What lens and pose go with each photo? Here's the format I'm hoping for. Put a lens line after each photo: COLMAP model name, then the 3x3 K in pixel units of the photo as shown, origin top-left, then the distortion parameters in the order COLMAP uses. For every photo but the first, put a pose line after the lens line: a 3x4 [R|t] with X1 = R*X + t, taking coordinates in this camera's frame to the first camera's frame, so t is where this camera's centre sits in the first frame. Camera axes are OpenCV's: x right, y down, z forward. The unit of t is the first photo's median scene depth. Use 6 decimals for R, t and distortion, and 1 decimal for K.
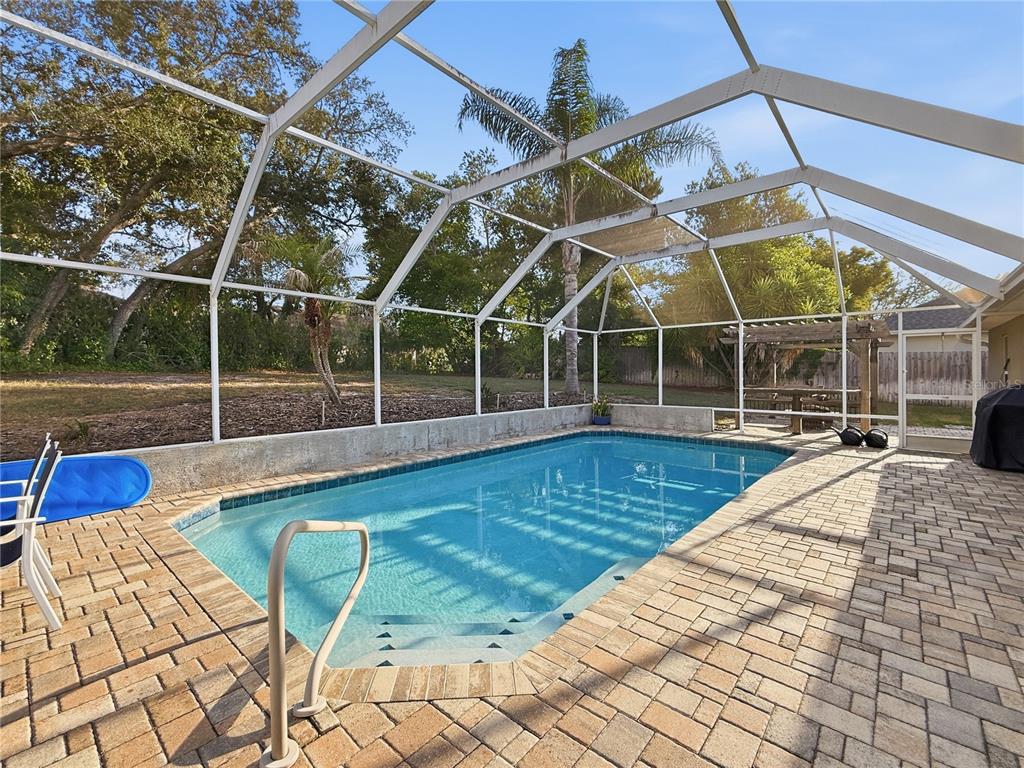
lens RADIAL K [[448.6, 0, 519.7], [0, 448.6, 378.5], [0, 0, 1]] dist [0.000991, 0.000125]
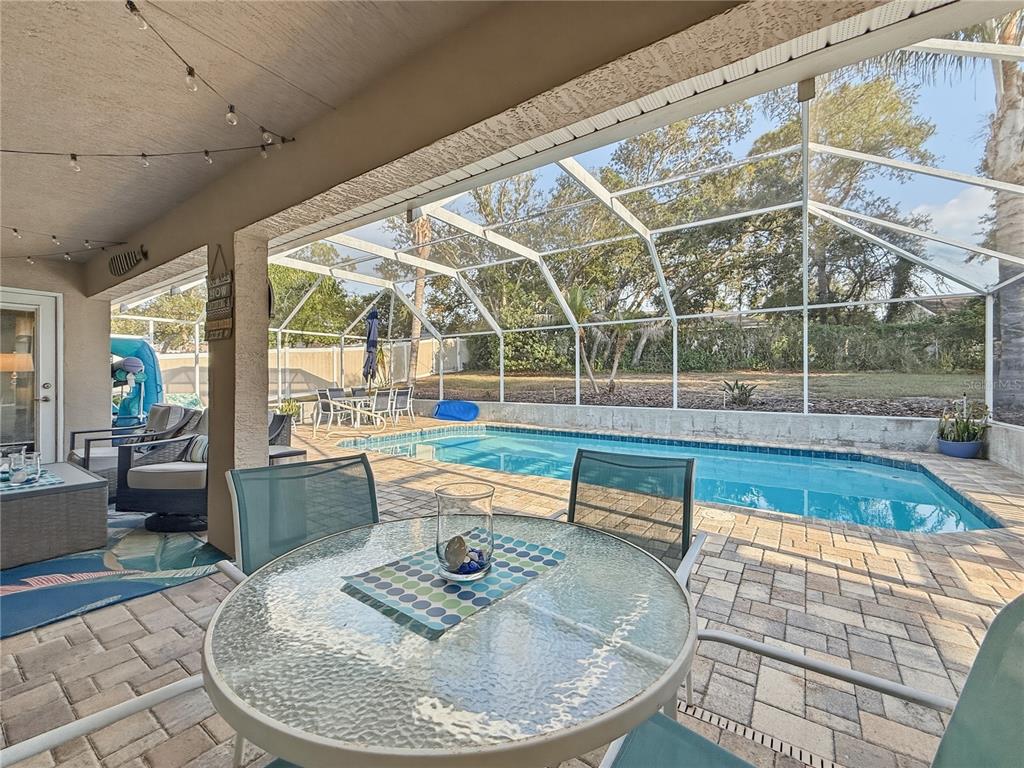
lens RADIAL K [[413.7, 0, 515.9], [0, 413.7, 374.3], [0, 0, 1]] dist [0.002937, 0.000320]
pose [[0.114290, -0.009814, -0.993399, 0.819973], [-0.009599, 0.999894, -0.010982, 0.011157], [0.993401, 0.010791, 0.114184, 0.474889]]
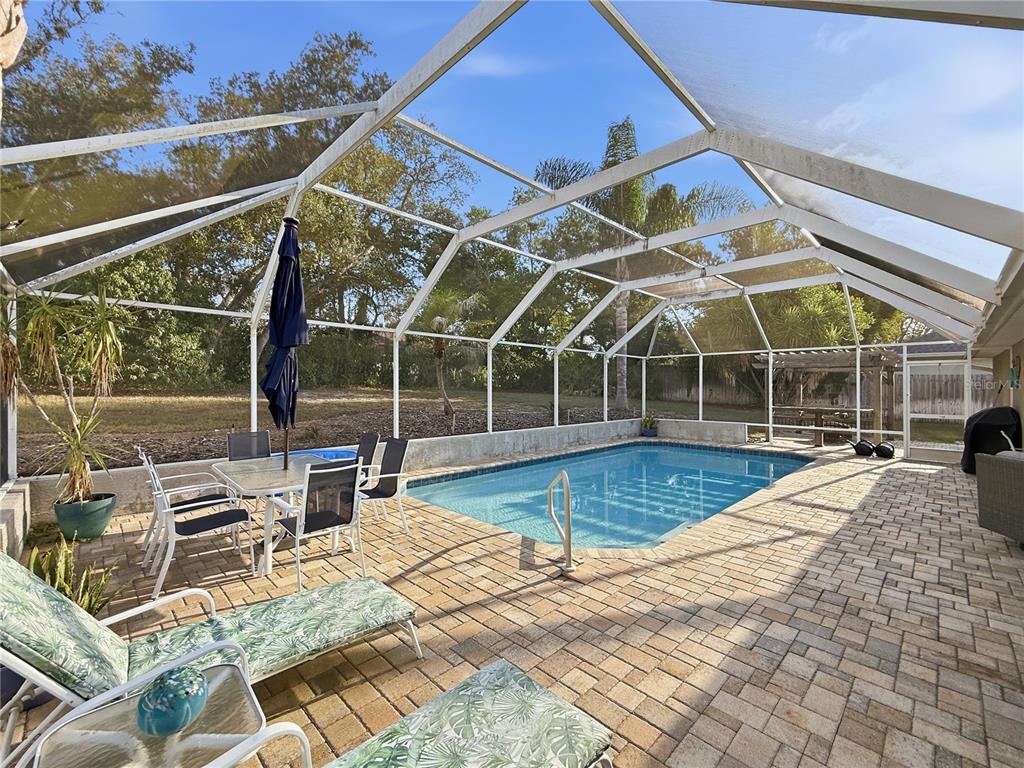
lens RADIAL K [[427.2, 0, 536.9], [0, 427.2, 388.2], [0, 0, 1]] dist [0.000840, 0.000058]
pose [[0.999066, 0.008650, -0.042325, -0.098121], [-0.009167, 0.999885, -0.012046, -0.010753], [0.042216, 0.012422, 0.999031, -0.199119]]
